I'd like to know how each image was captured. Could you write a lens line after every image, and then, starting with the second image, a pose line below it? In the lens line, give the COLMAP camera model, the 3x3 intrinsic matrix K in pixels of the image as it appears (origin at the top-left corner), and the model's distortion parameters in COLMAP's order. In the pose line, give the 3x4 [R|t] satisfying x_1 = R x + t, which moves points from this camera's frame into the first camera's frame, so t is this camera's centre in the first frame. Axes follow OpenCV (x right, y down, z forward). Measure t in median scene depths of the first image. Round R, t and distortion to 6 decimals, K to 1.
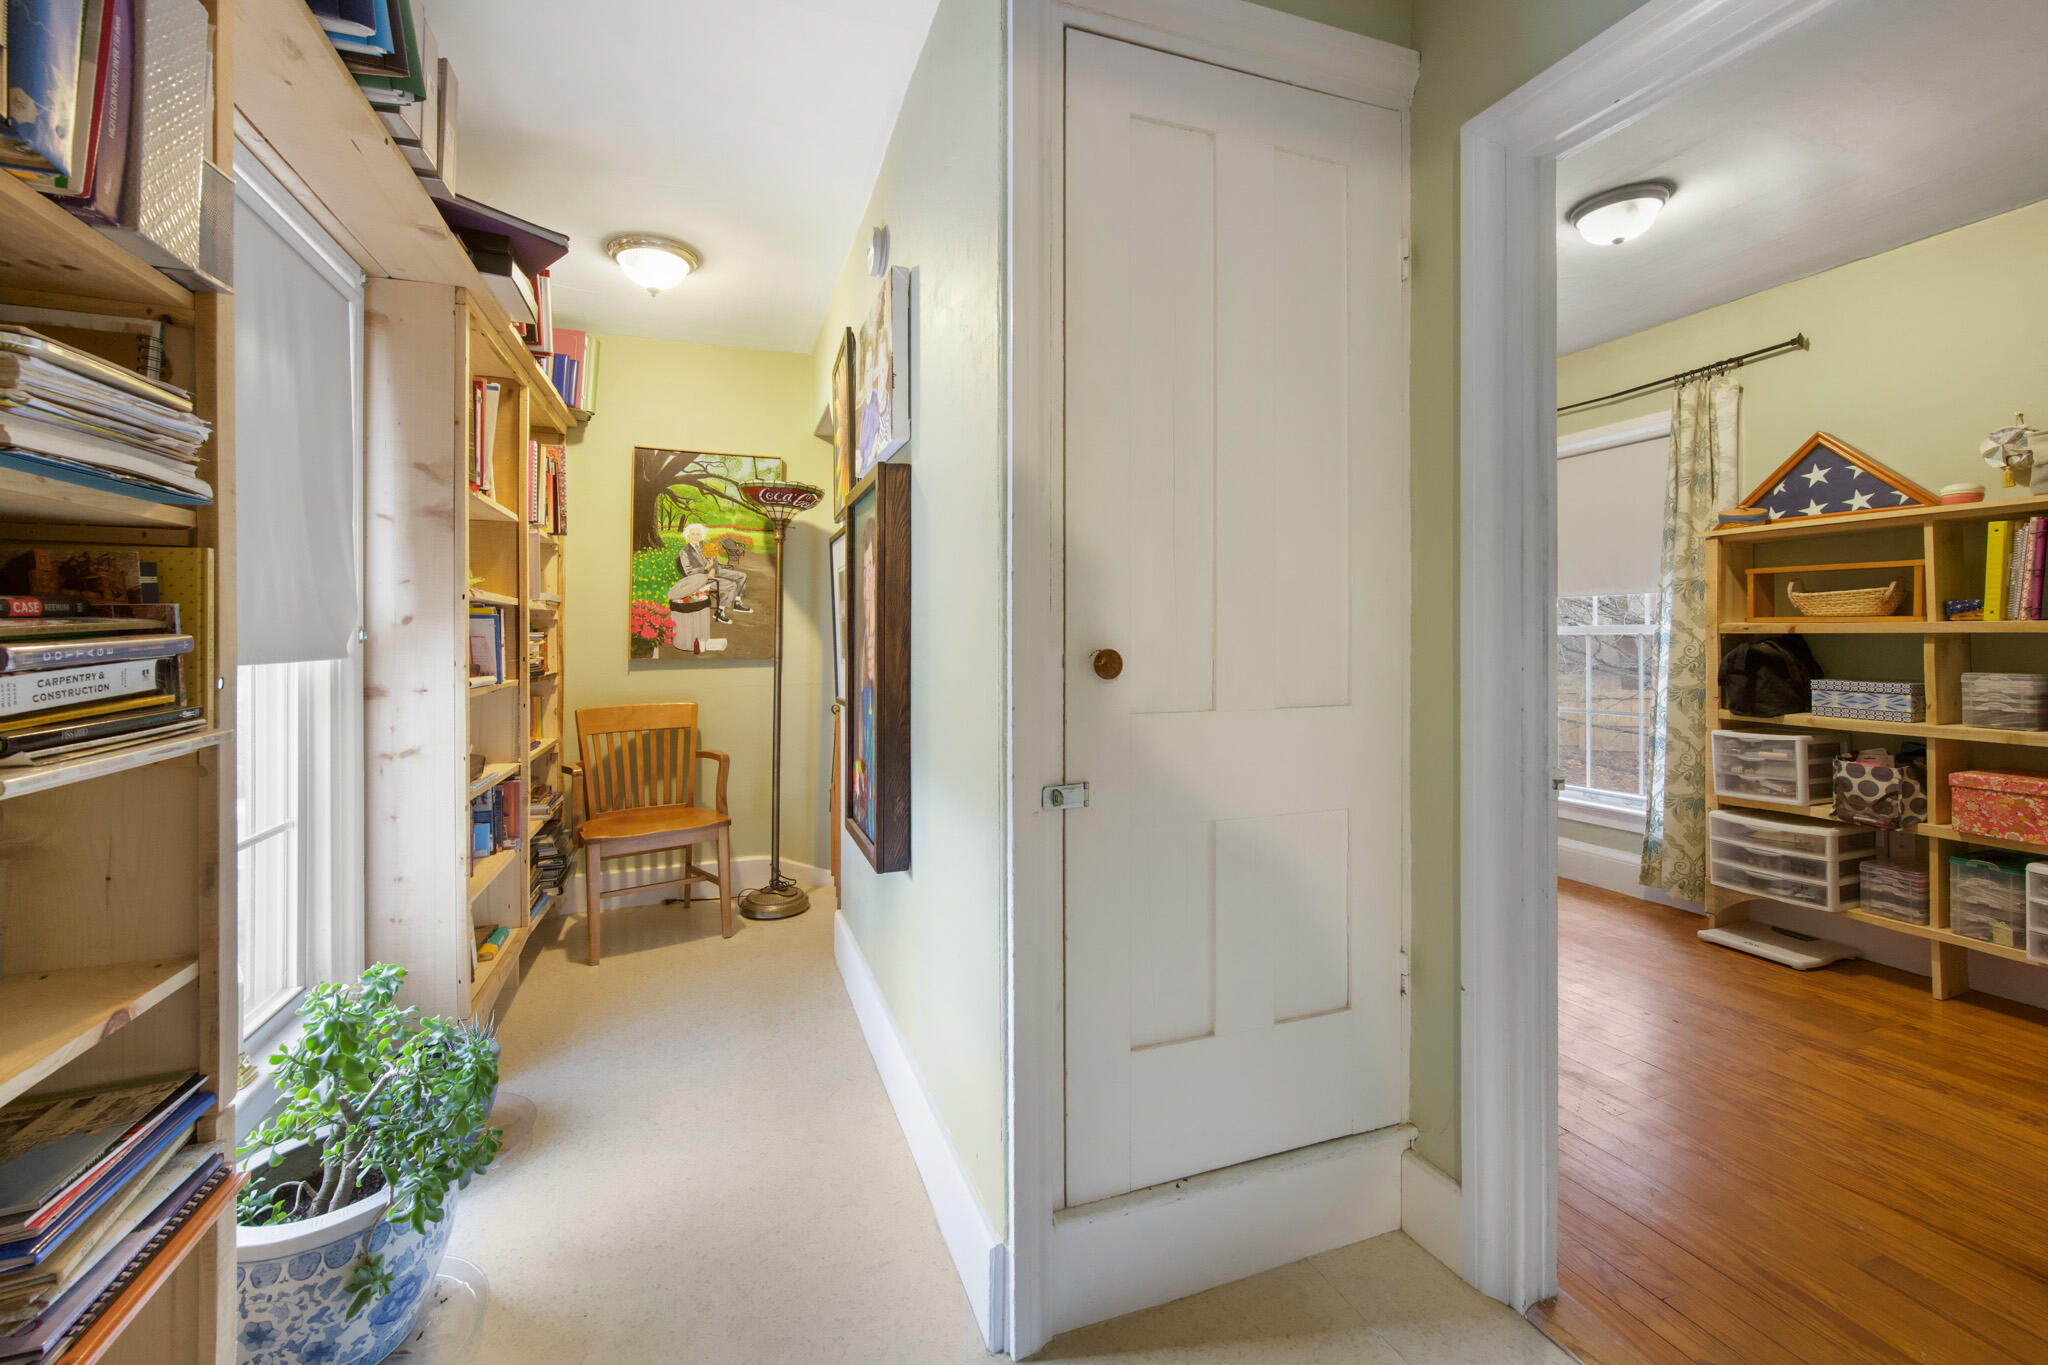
lens RADIAL K [[819.9, 0, 1022.6], [0, 819.9, 662.9], [0, 0, 1]] dist [-0.000883, 0.001307]
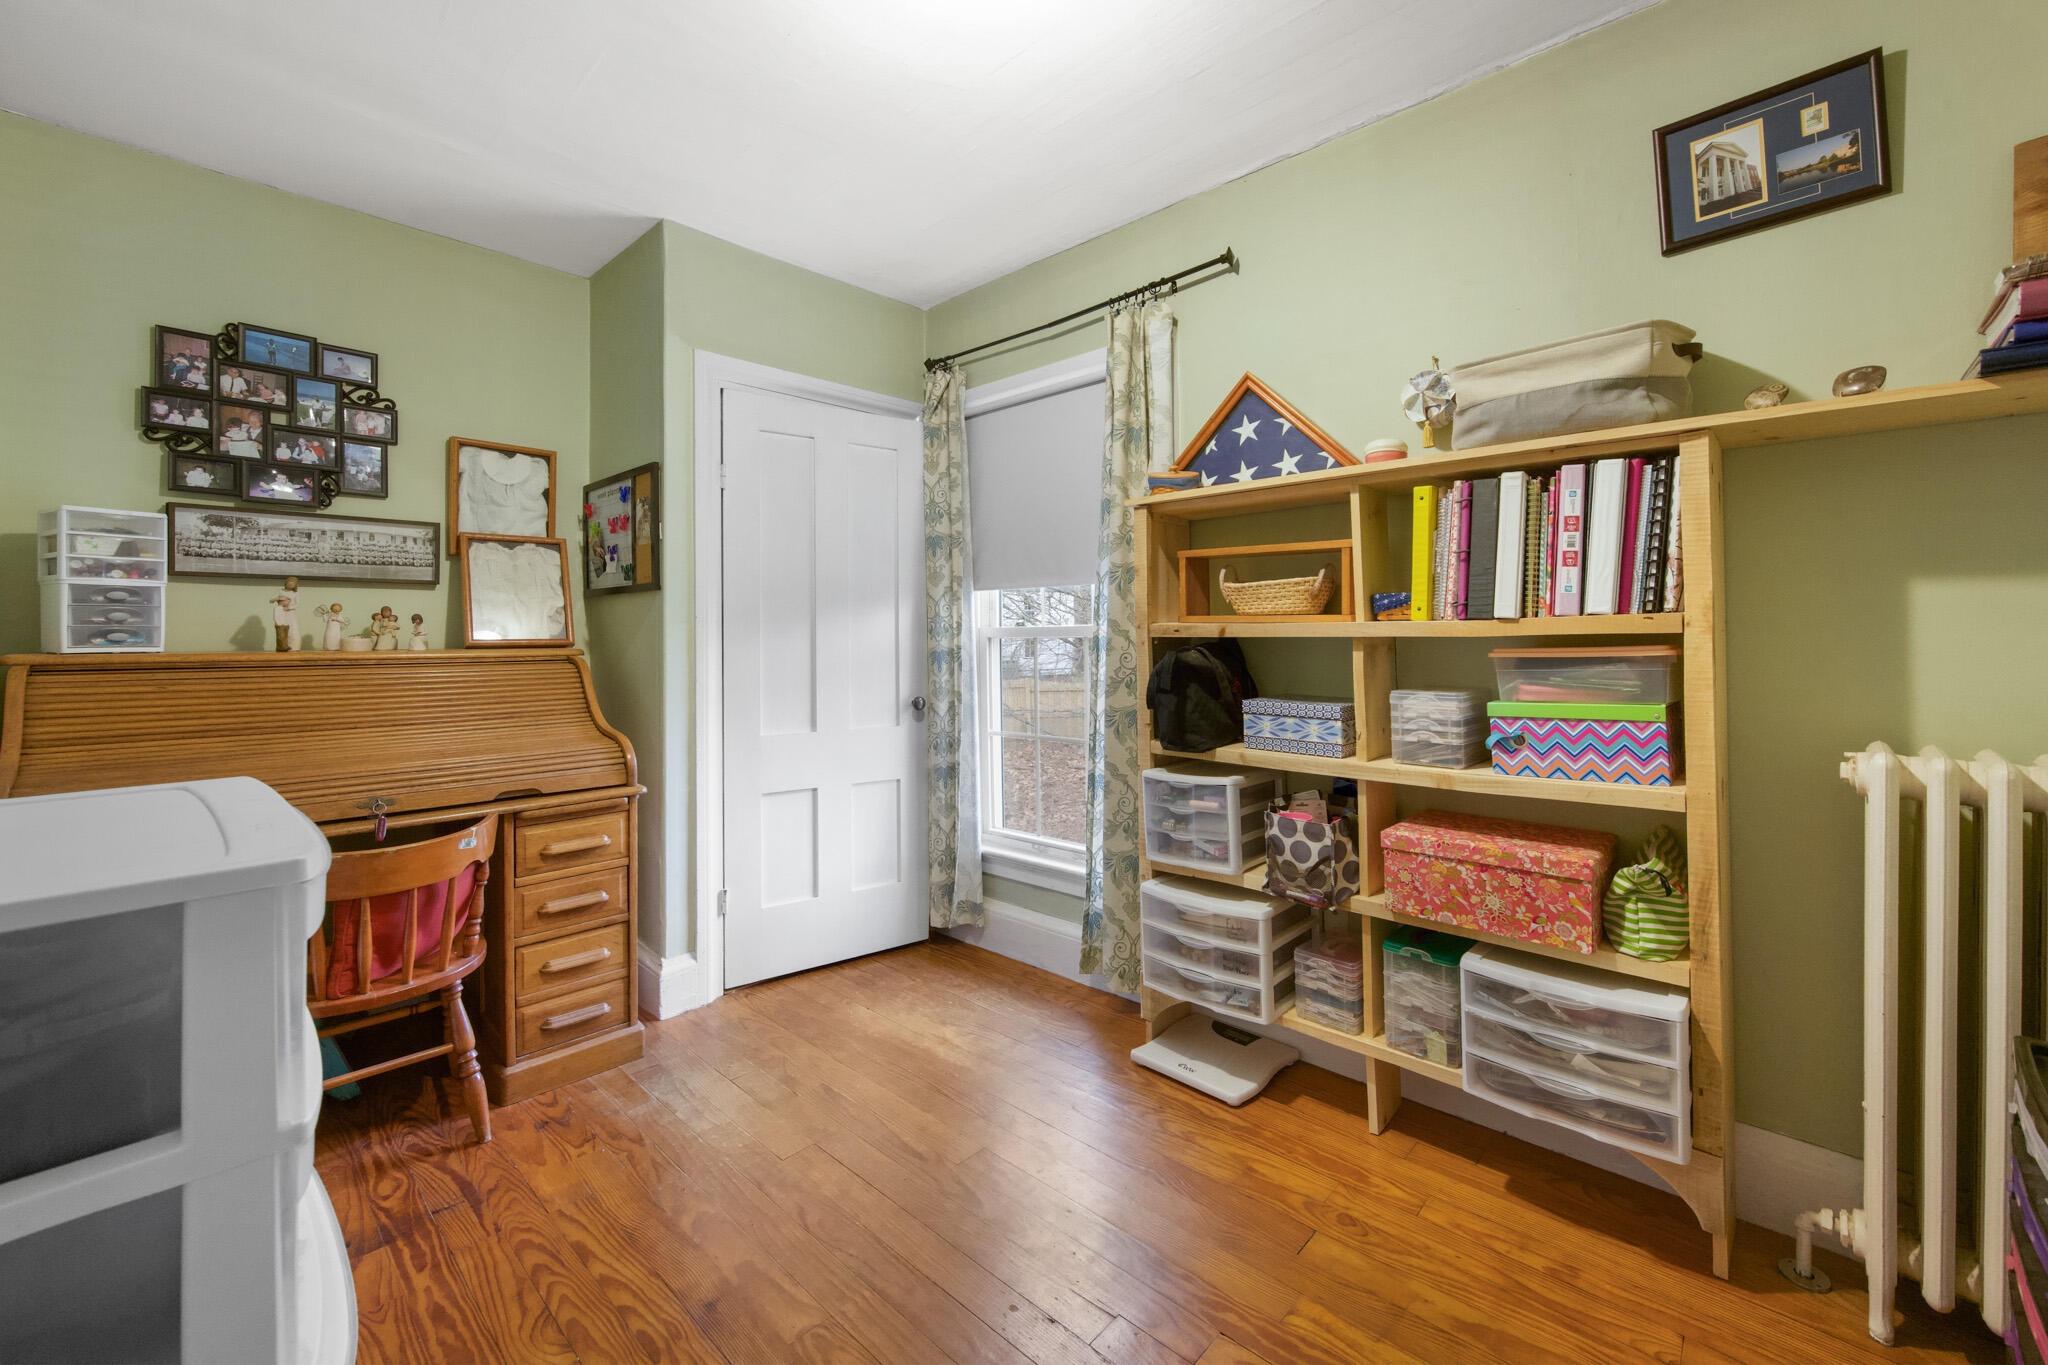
lens RADIAL K [[819.9, 0, 1022.6], [0, 819.9, 662.9], [0, 0, 1]] dist [-0.000883, 0.001307]
pose [[0.895481, -0.011483, 0.444951, 0.459681], [0.013581, 0.999907, -0.001527, -0.014524], [-0.444892, 0.007410, 0.895554, 0.430435]]
